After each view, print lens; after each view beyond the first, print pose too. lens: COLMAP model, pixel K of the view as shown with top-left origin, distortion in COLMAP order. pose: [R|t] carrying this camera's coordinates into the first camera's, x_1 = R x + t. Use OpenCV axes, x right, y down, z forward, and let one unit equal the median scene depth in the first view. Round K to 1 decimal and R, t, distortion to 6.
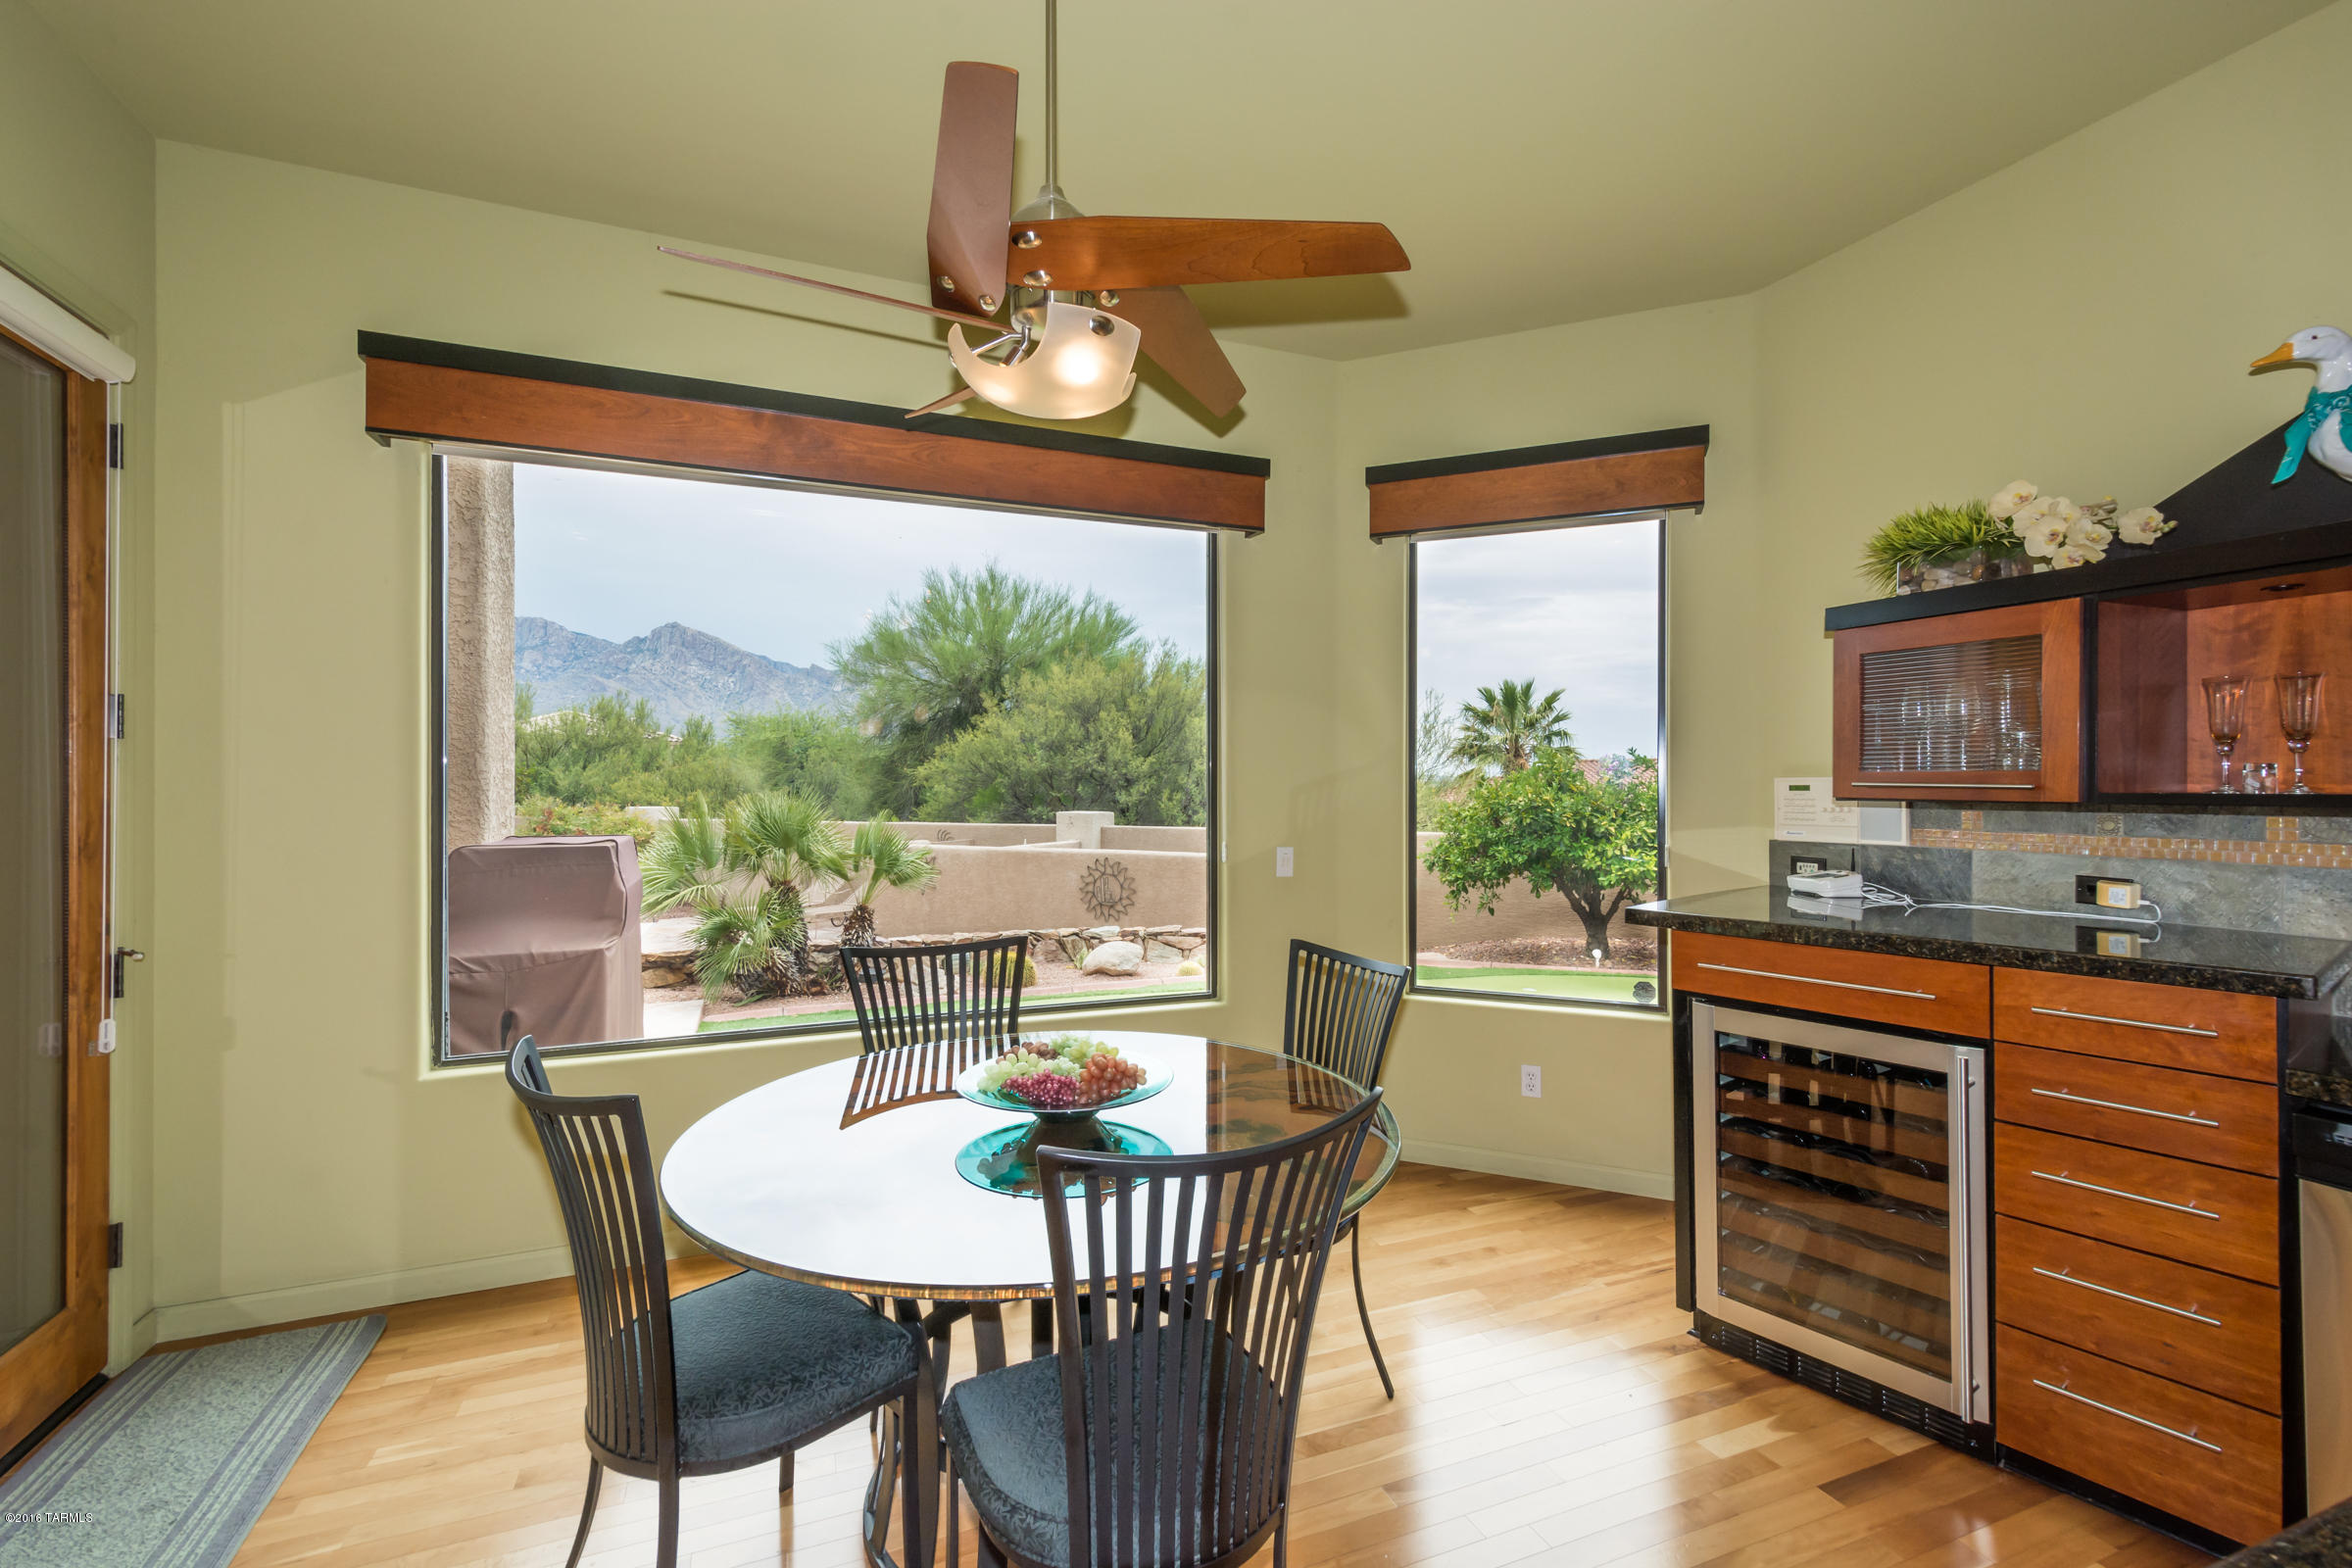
lens RADIAL K [[1023.1, 0, 1181.5], [0, 1023.1, 771.0], [0, 0, 1]] dist [0.006390, -0.001630]
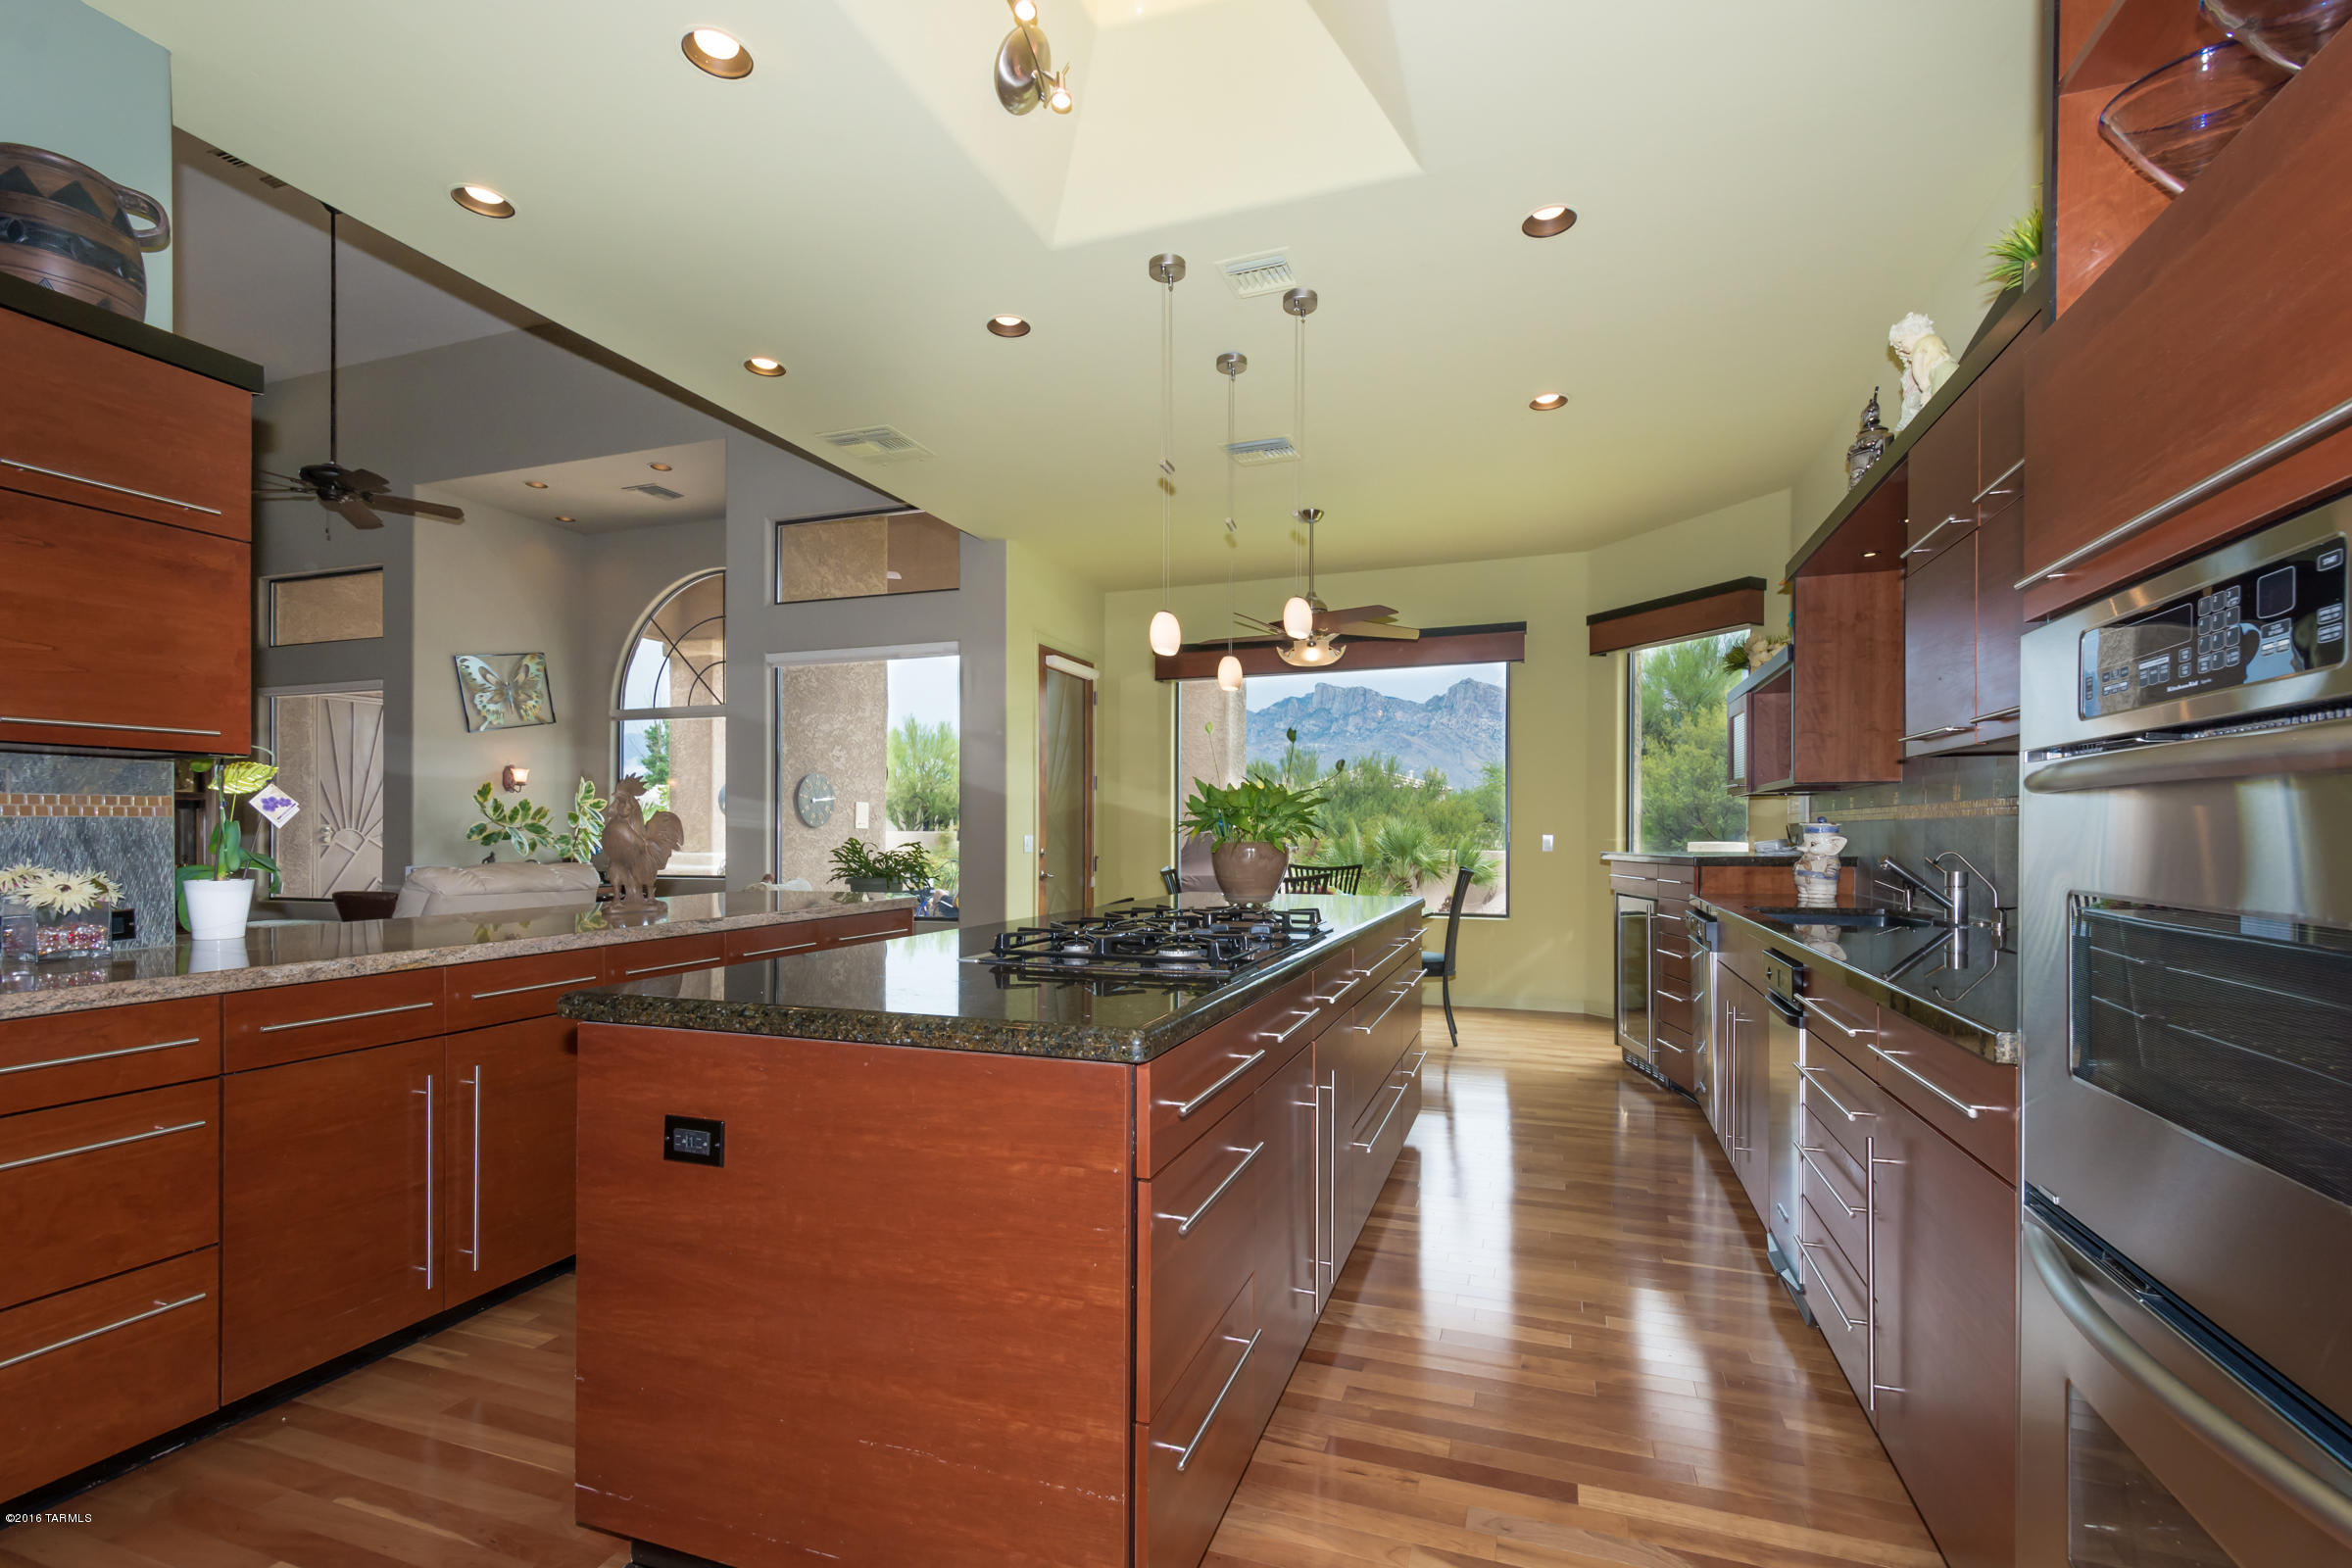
lens RADIAL K [[1023.1, 0, 1198.3], [0, 1023.1, 823.4], [0, 0, 1]] dist [0.006390, -0.001630]
pose [[0.751524, -0.011614, -0.659603, 0.836656], [0.017539, 0.999843, 0.002378, 0.039979], [0.659472, -0.013356, 0.751610, -0.759666]]
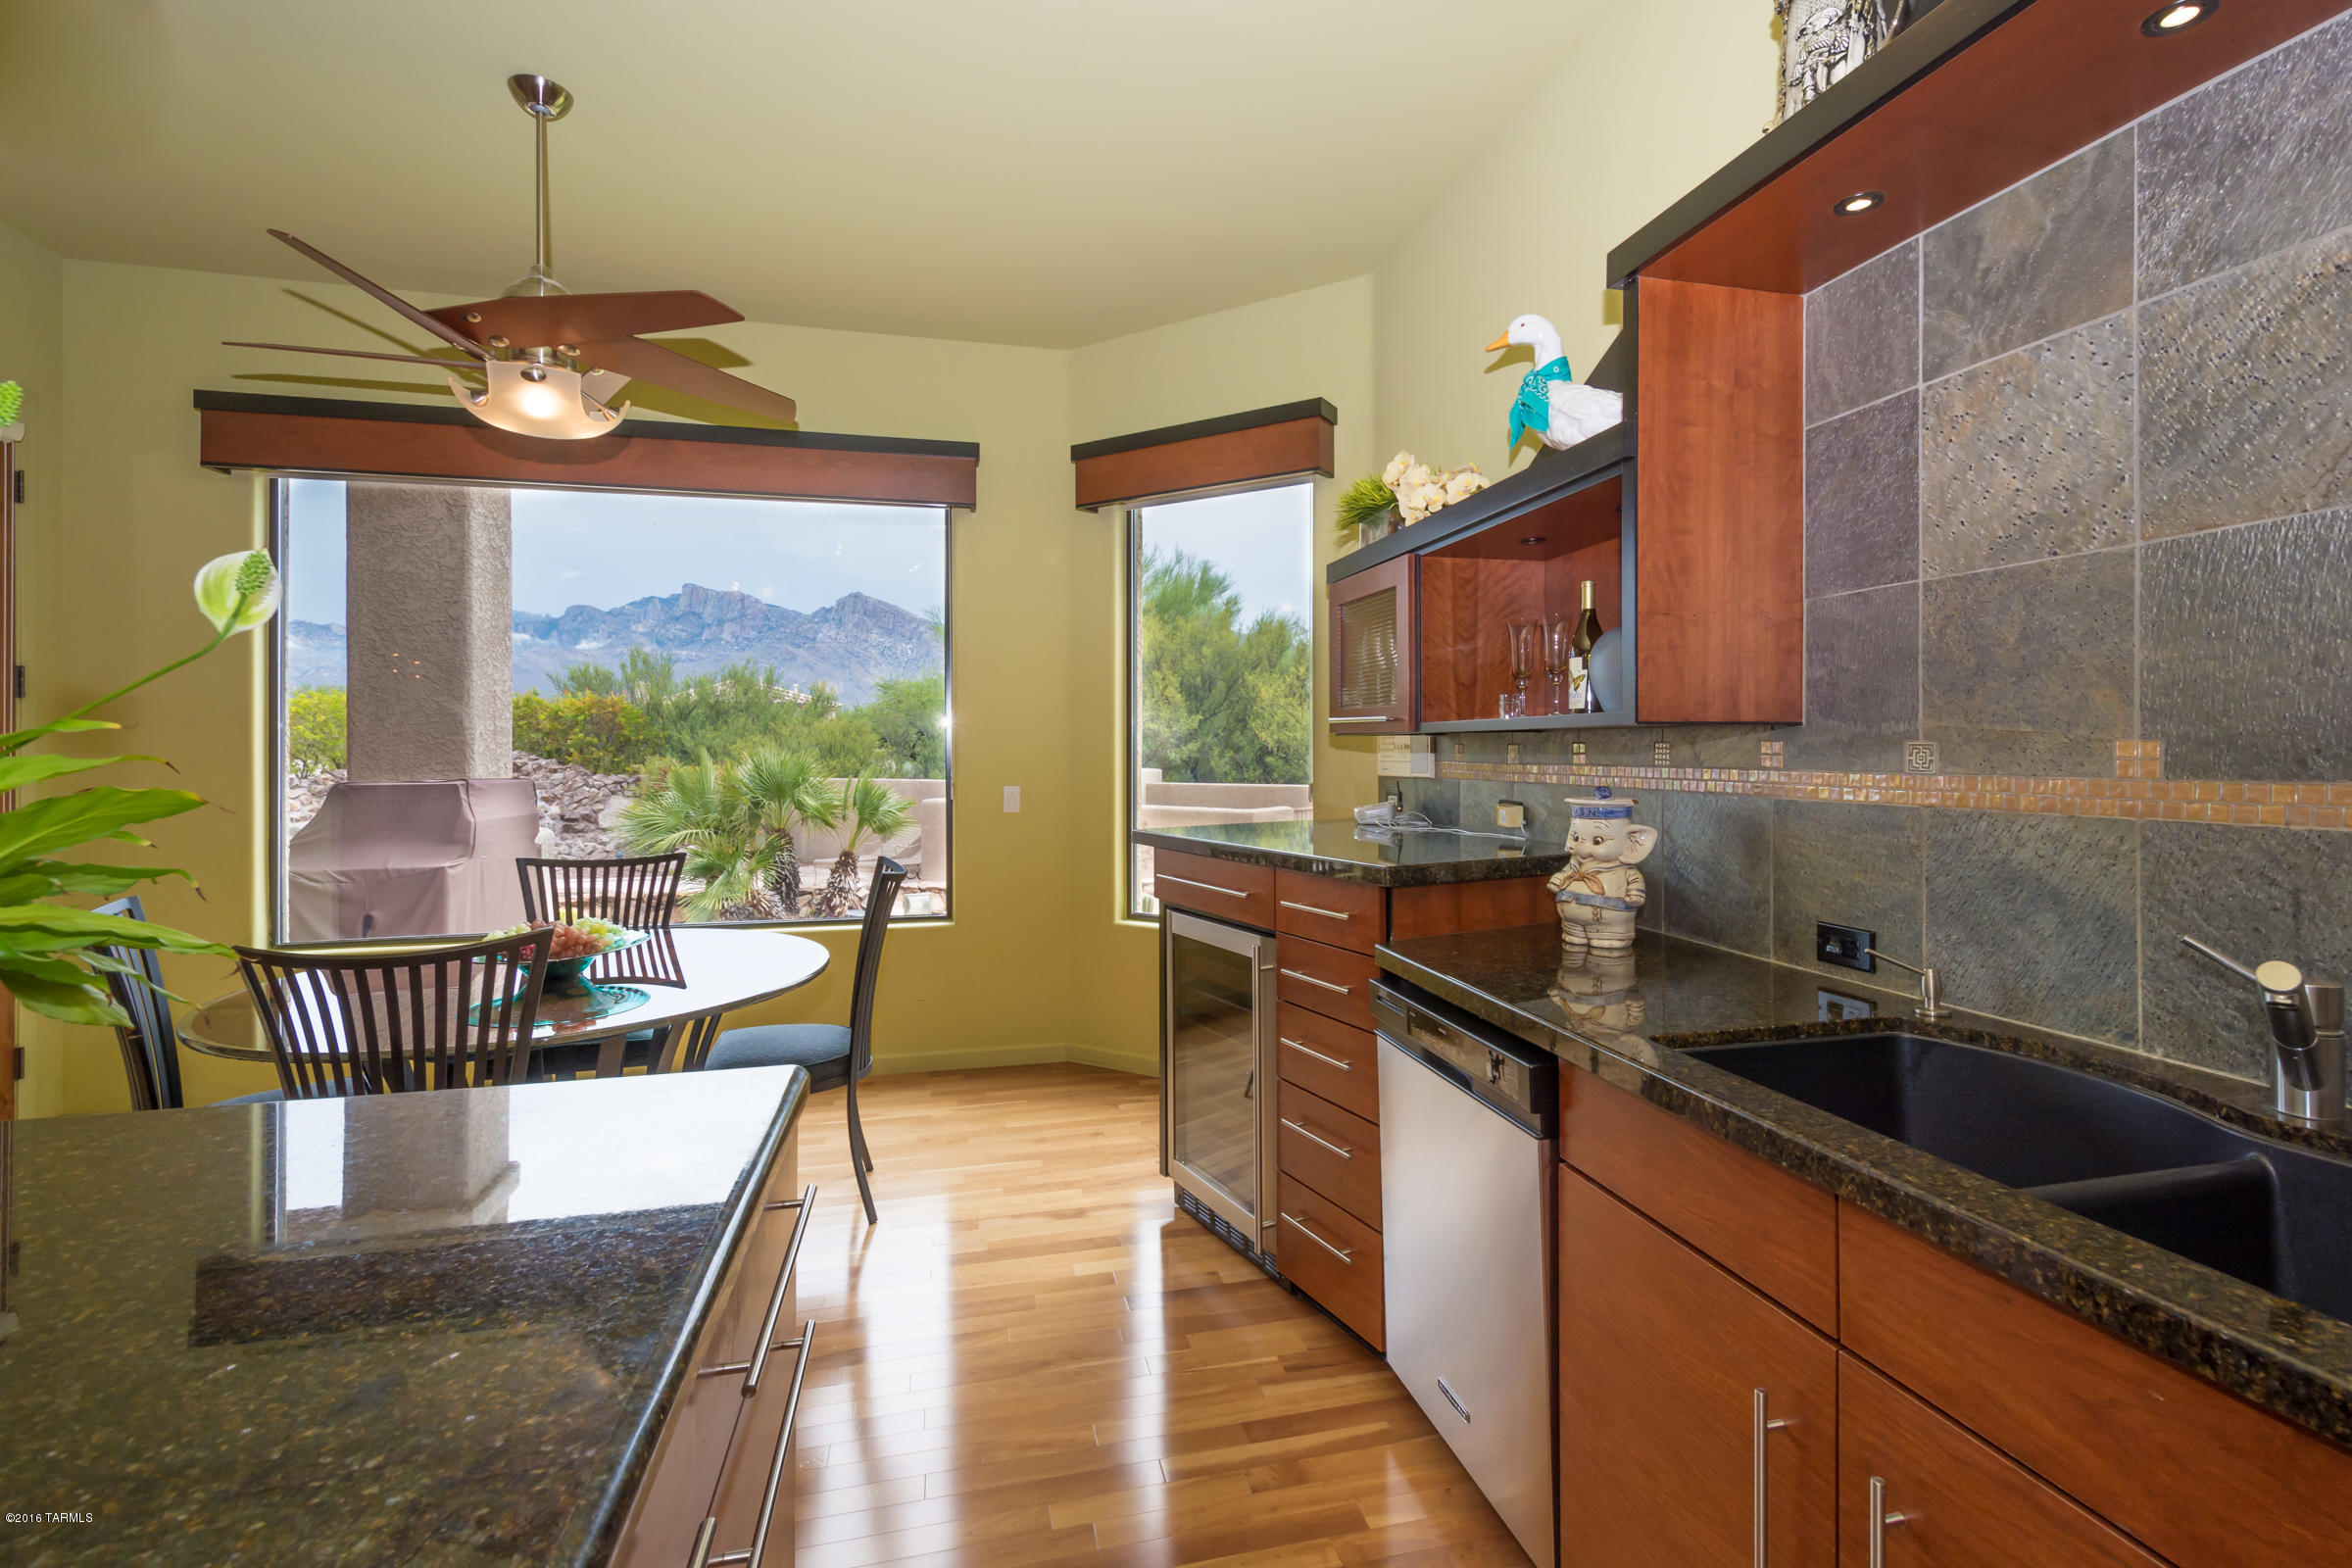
lens RADIAL K [[1023.1, 0, 1196.5], [0, 1023.1, 753.6], [0, 0, 1]] dist [0.006390, -0.001630]
pose [[0.989742, -0.007320, -0.142680, 0.476399], [0.010760, 0.999669, 0.023354, 0.014432], [0.142462, -0.024650, 0.989493, -0.096885]]
